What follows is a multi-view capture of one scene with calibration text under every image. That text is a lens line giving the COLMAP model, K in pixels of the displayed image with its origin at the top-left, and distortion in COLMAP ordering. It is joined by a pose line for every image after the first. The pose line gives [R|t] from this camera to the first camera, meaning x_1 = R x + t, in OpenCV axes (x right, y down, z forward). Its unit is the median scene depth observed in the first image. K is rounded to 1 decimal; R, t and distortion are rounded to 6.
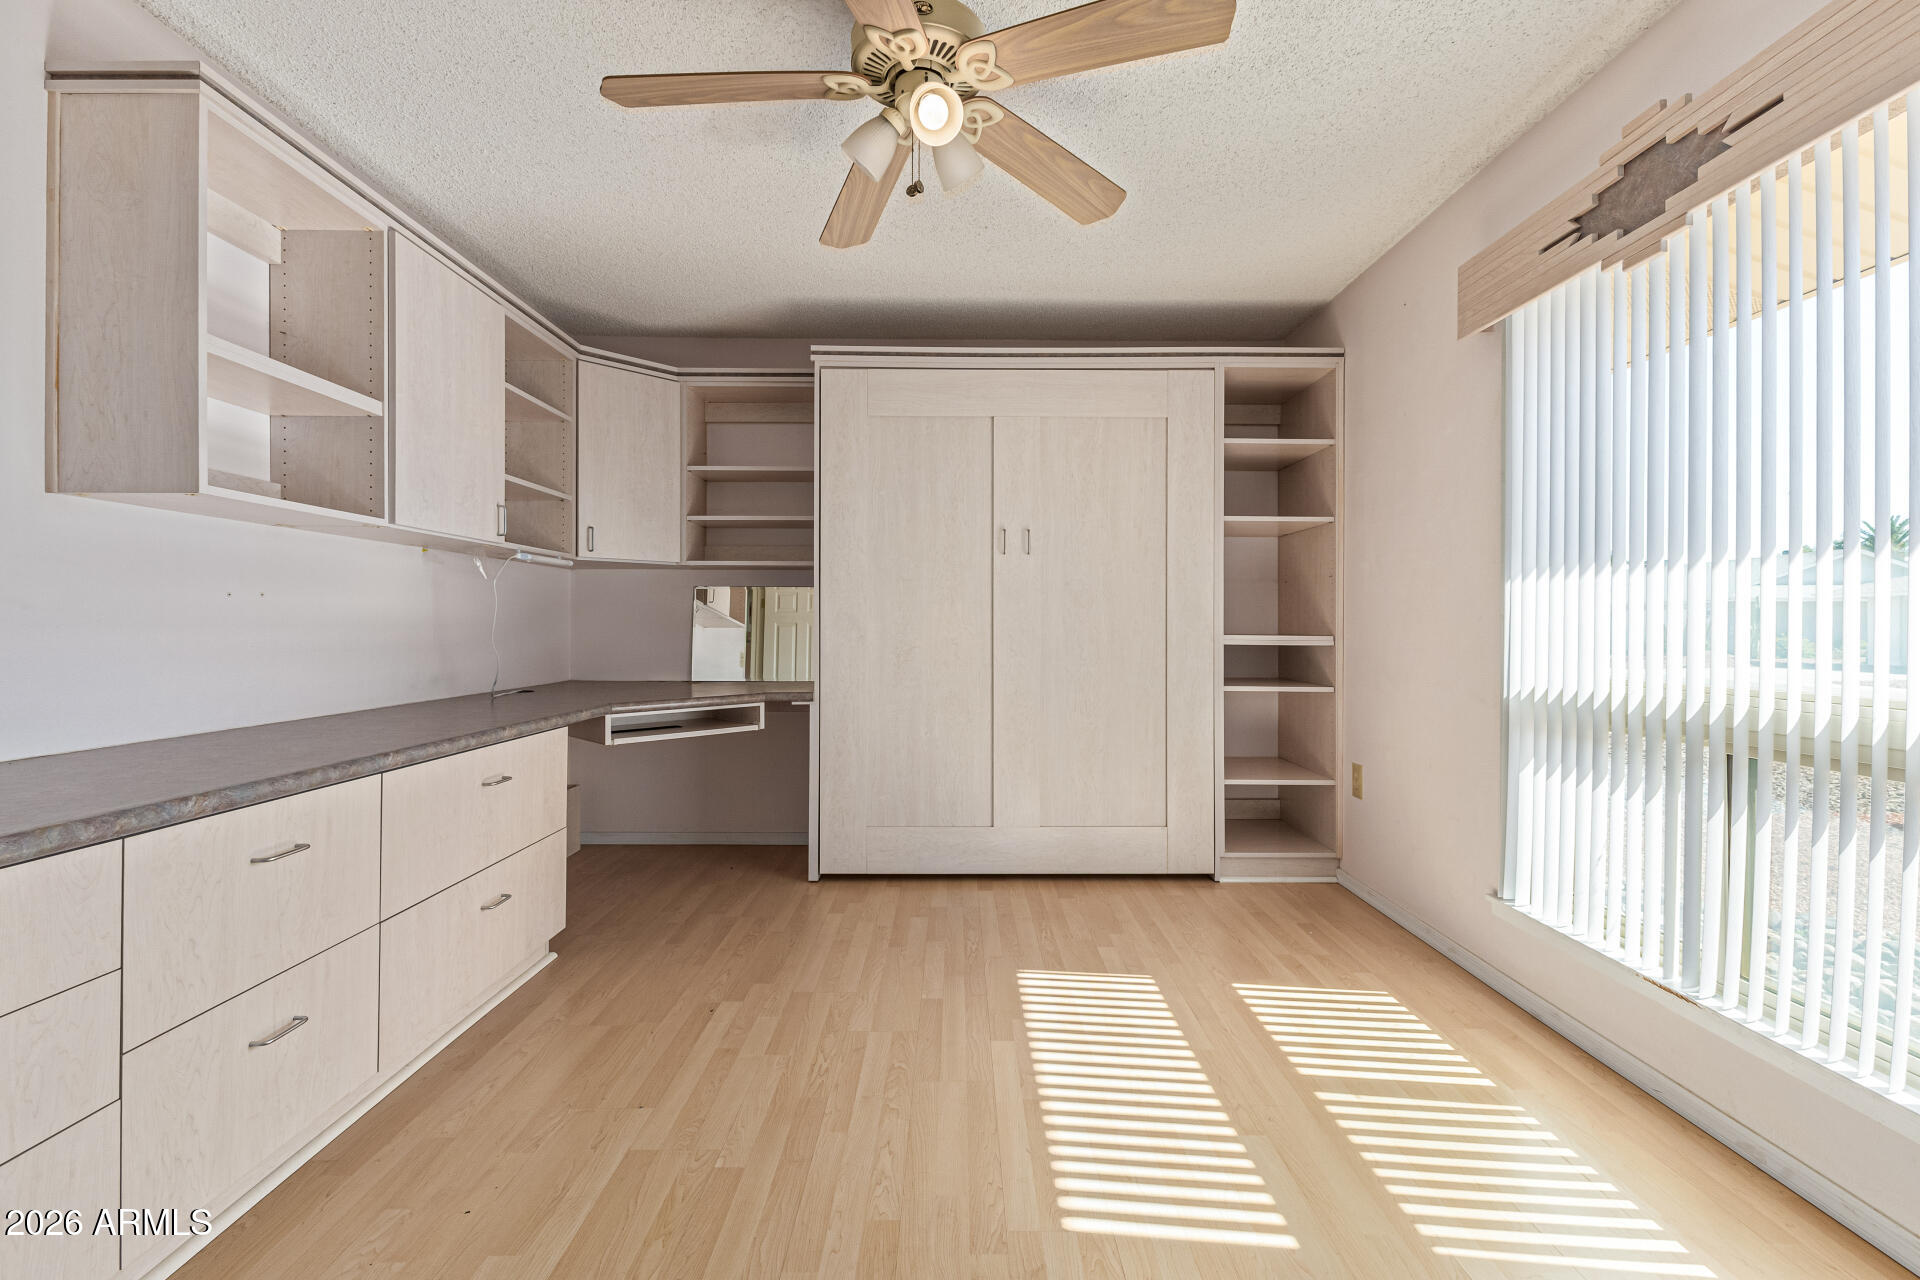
lens RADIAL K [[847.2, 0, 966.9], [0, 847.2, 633.8], [0, 0, 1]] dist [0.000172, 0.000248]
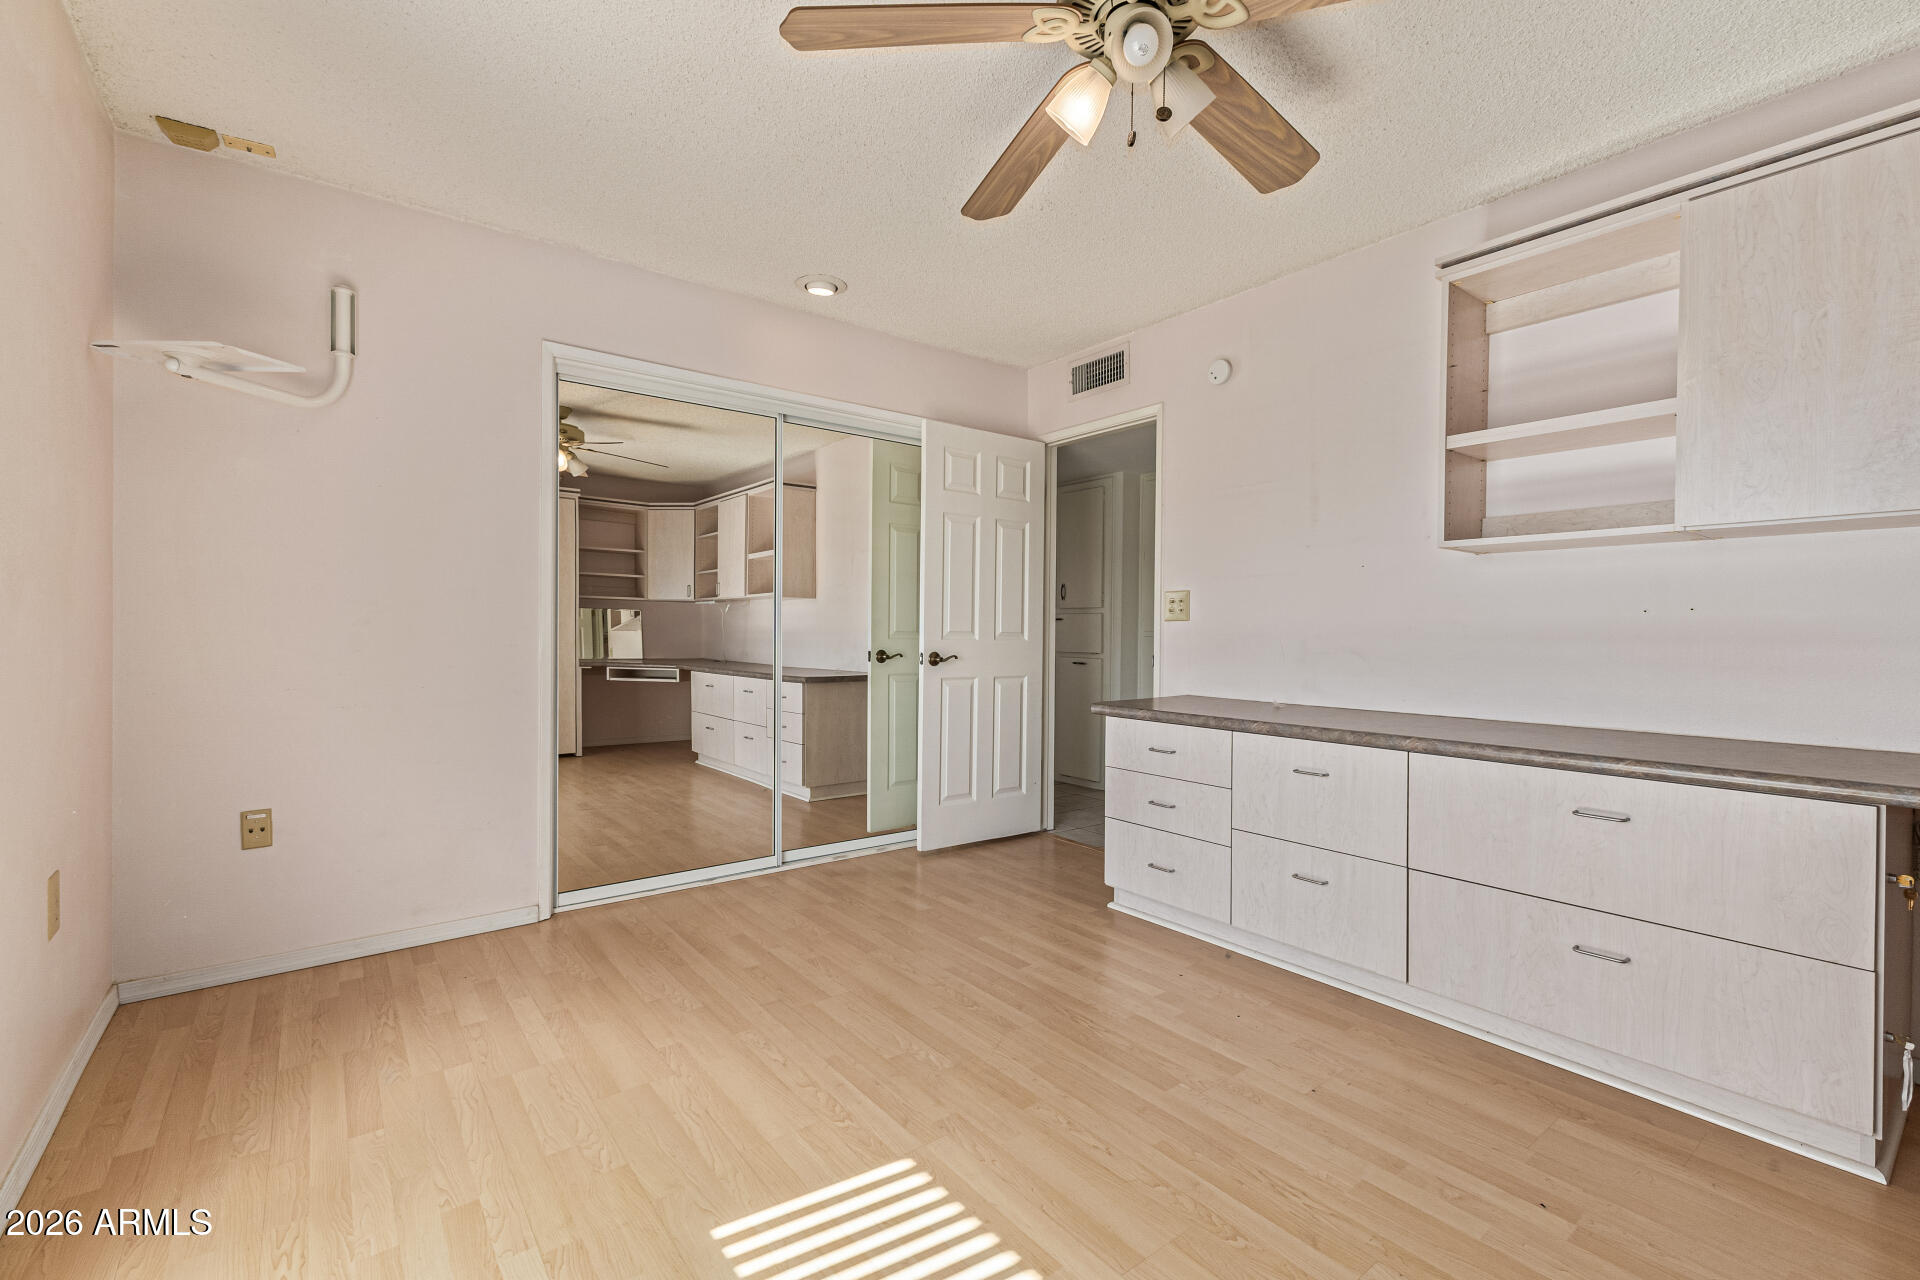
lens RADIAL K [[847.2, 0, 967.0], [0, 847.2, 637.8], [0, 0, 1]] dist [0.000172, 0.000248]
pose [[-0.806704, -0.001717, -0.590953, 0.654636], [-0.008642, 0.999923, 0.008892, -0.016552], [0.590892, 0.012280, -0.806657, 1.751889]]
